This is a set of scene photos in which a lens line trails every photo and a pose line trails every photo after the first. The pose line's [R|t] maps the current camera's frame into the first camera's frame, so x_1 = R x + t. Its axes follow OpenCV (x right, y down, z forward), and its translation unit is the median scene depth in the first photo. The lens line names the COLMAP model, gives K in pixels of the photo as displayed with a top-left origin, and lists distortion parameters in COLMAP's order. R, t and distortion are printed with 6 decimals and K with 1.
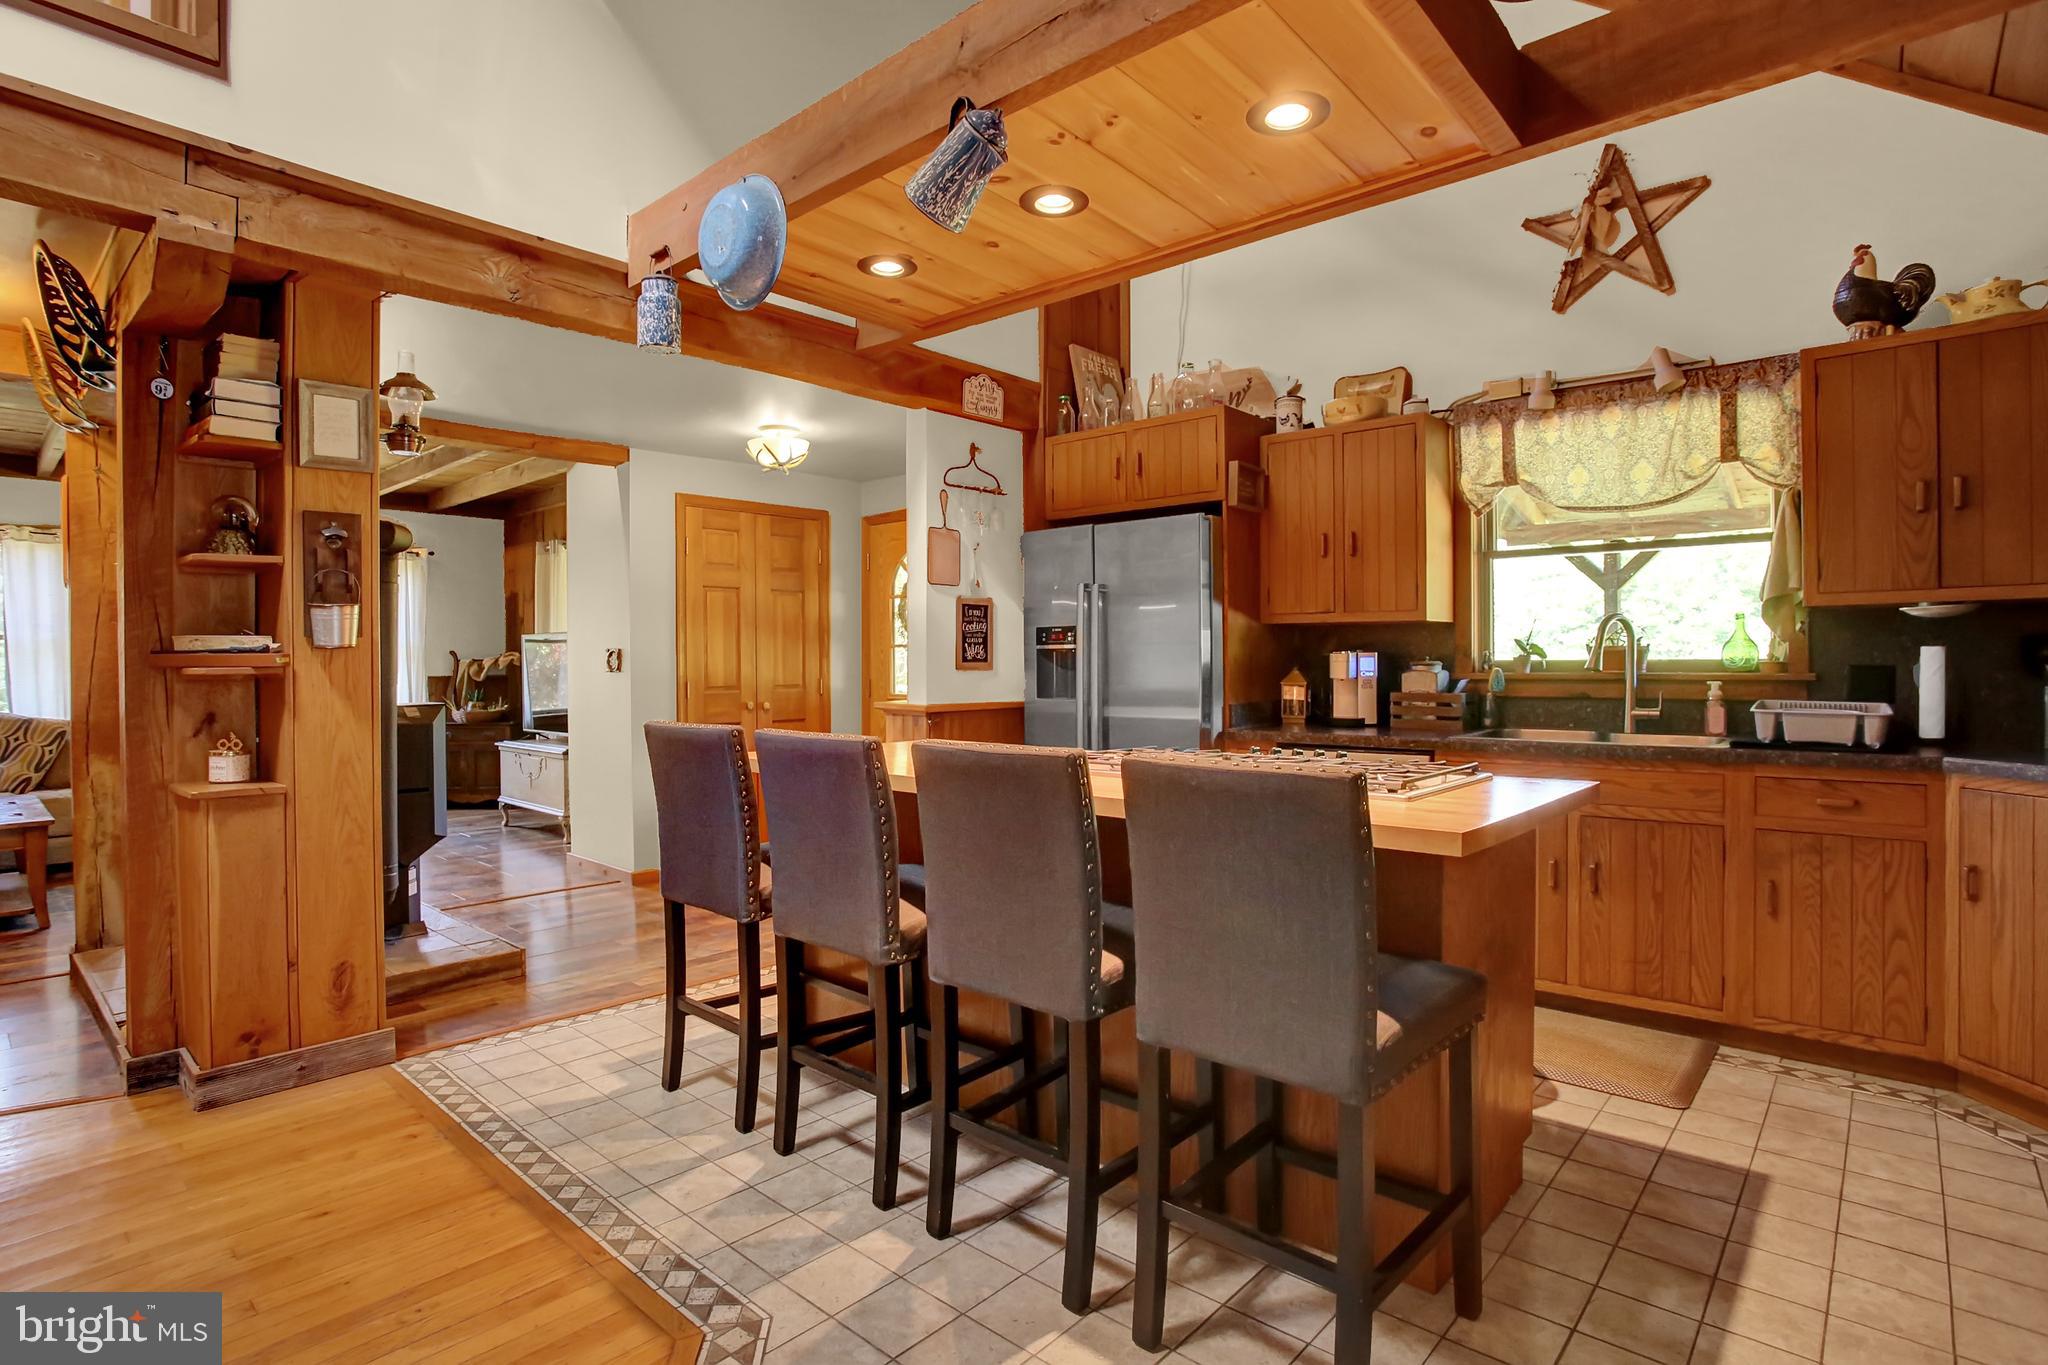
lens RADIAL K [[1042.1, 0, 983.1], [0, 1042.1, 662.4], [0, 0, 1]] dist [-0.057940, 0.019686]
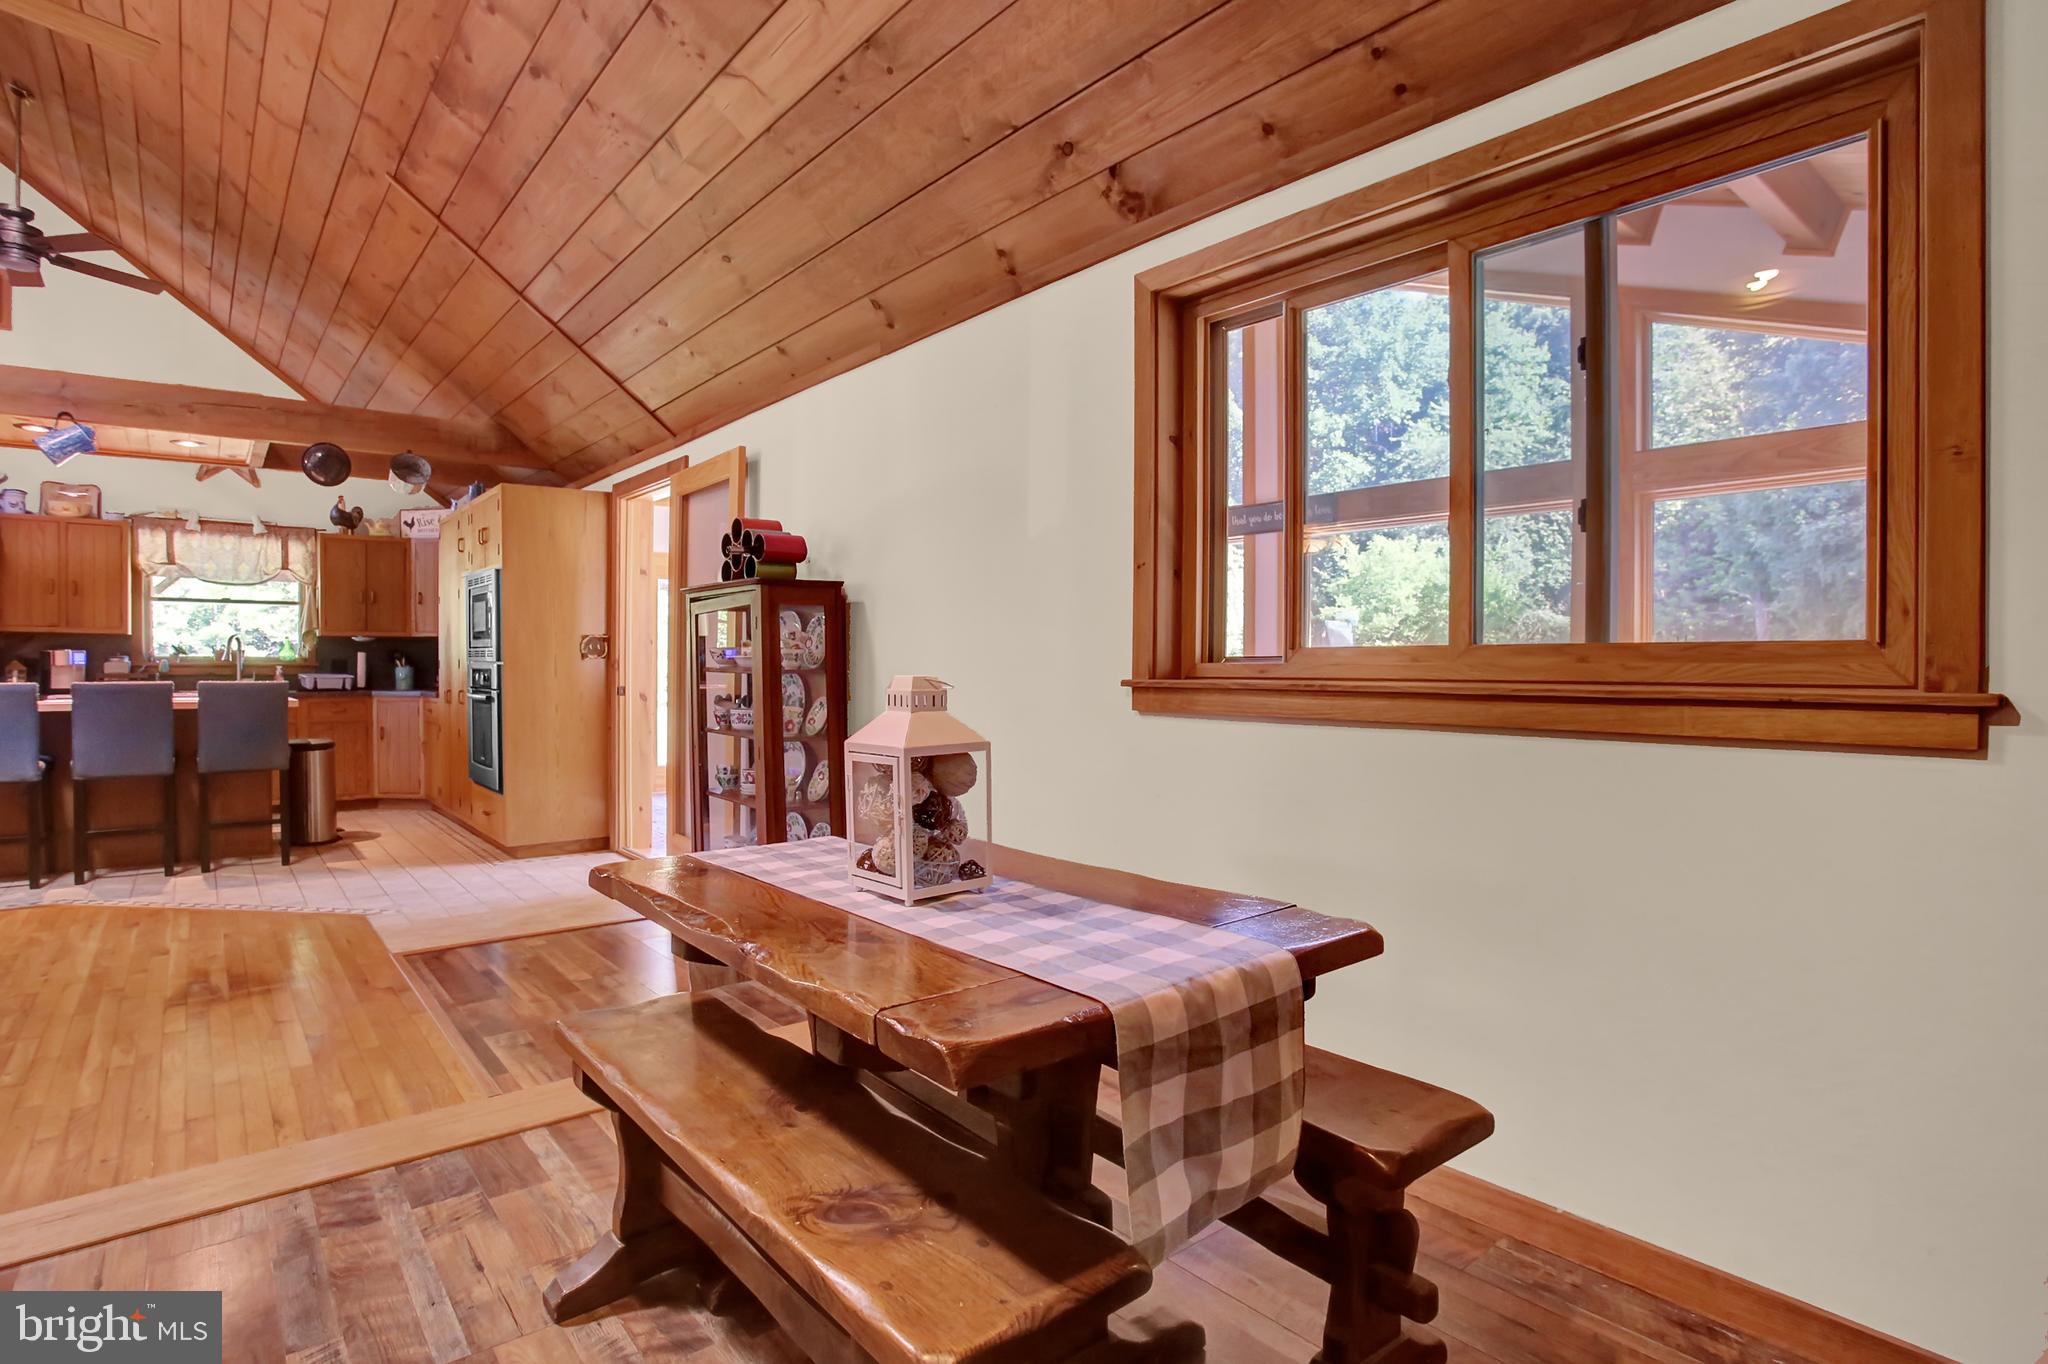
lens RADIAL K [[1042.1, 0, 1016.3], [0, 1042.1, 696.3], [0, 0, 1]] dist [-0.057940, 0.019686]
pose [[0.163226, -0.025015, 0.986272, -1.134399], [-0.007036, 0.999624, 0.026518, 0.012789], [-0.986564, -0.011268, 0.162988, -0.904493]]
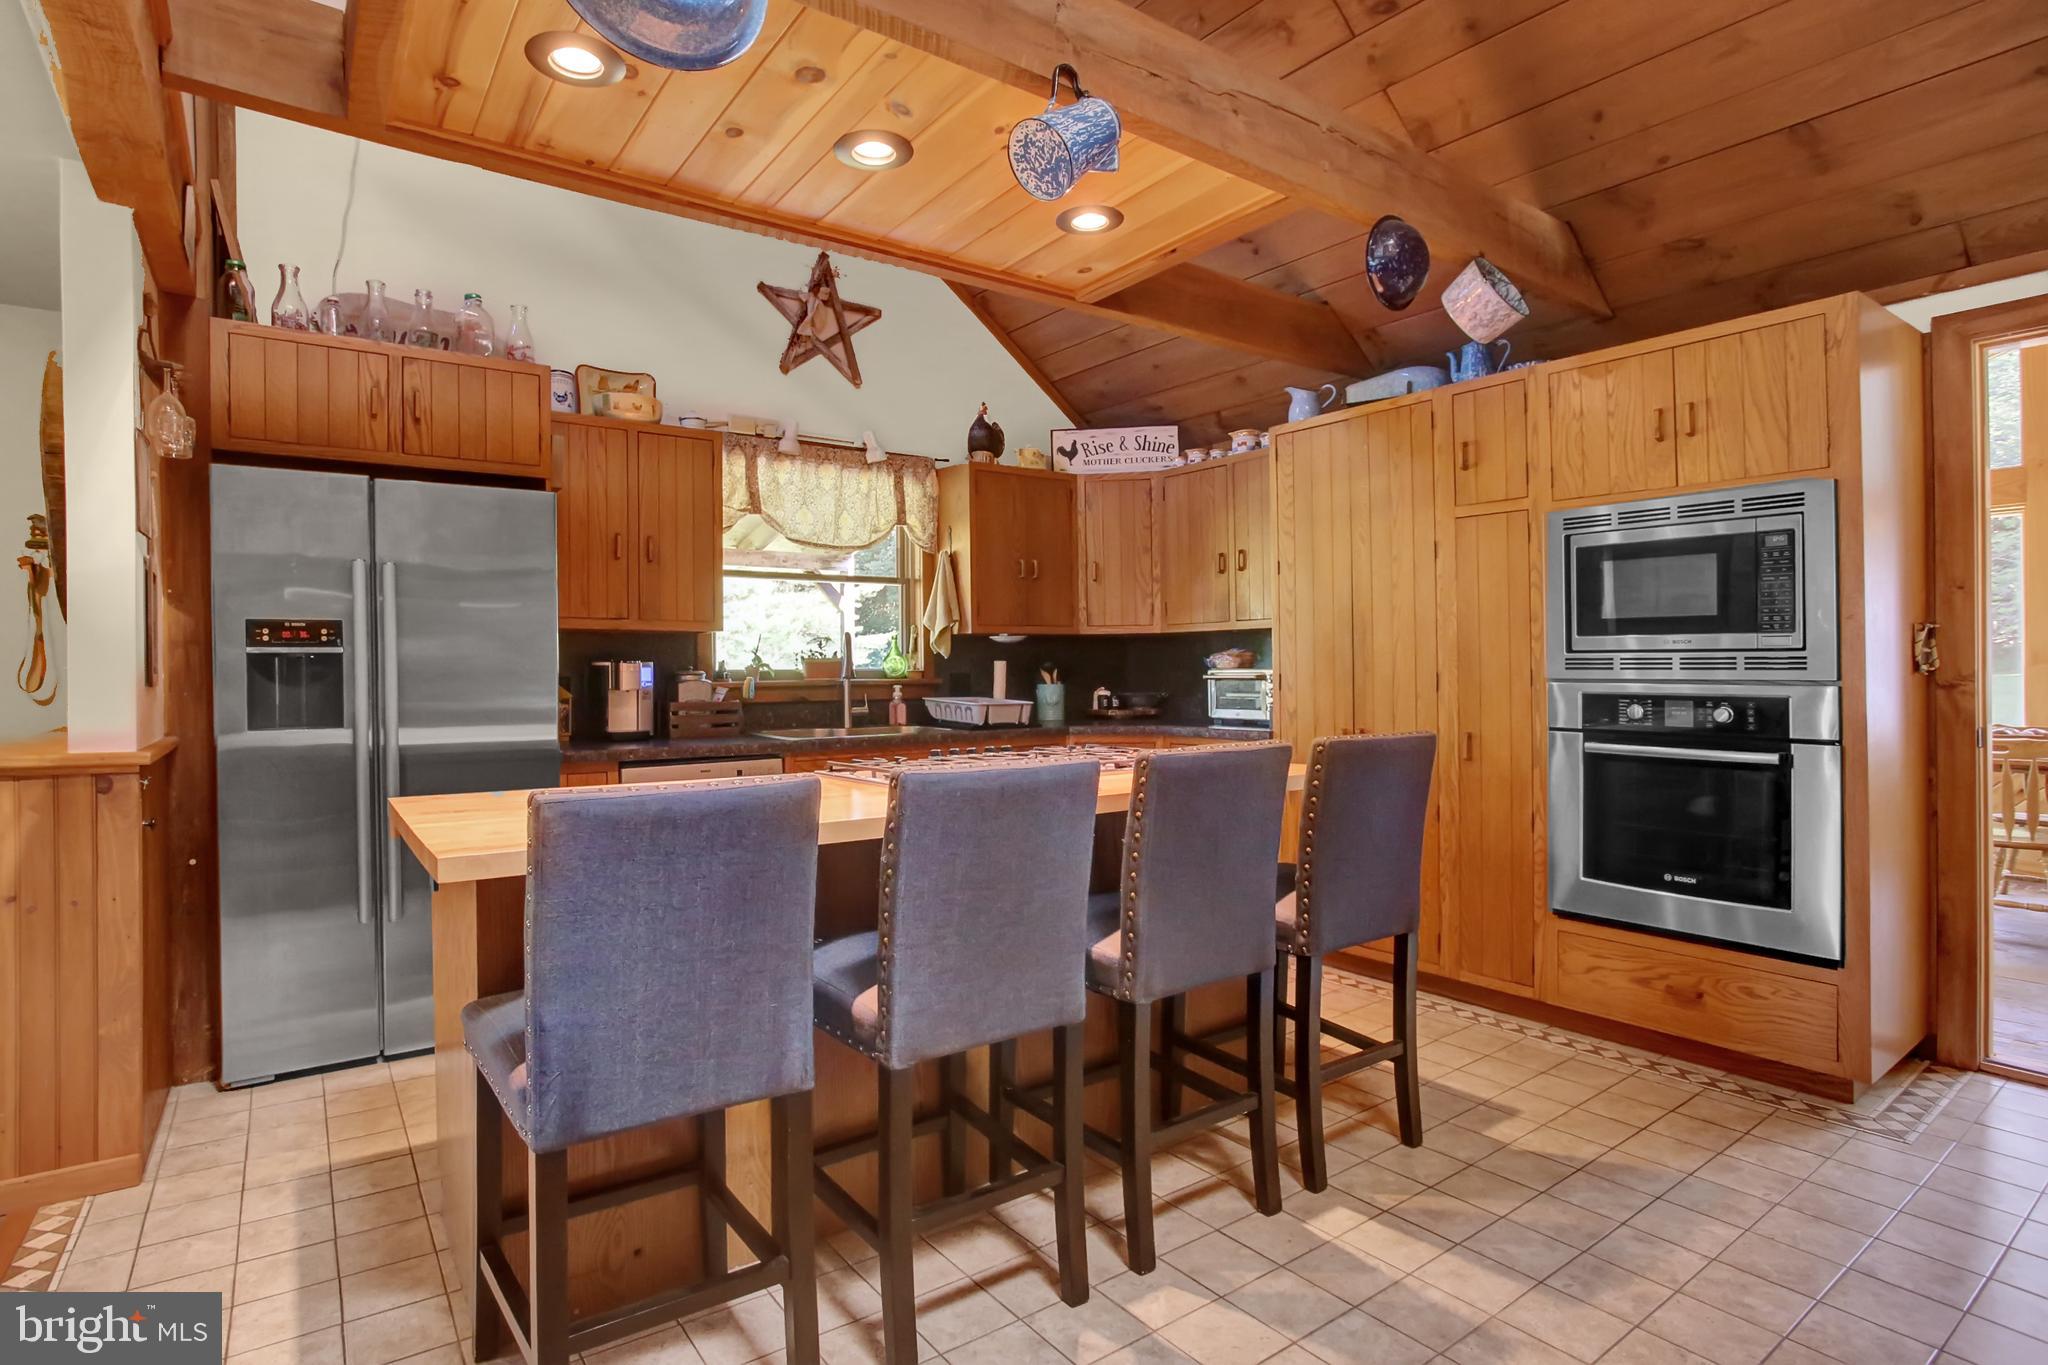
lens RADIAL K [[1042.1, 0, 1013.7], [0, 1042.1, 668.6], [0, 0, 1]] dist [-0.057940, 0.019686]
pose [[0.207780, 0.001115, 0.978175, -0.545358], [0.004779, 0.999986, -0.002155, 0.000134], [-0.978164, 0.005123, 0.207772, 0.500263]]
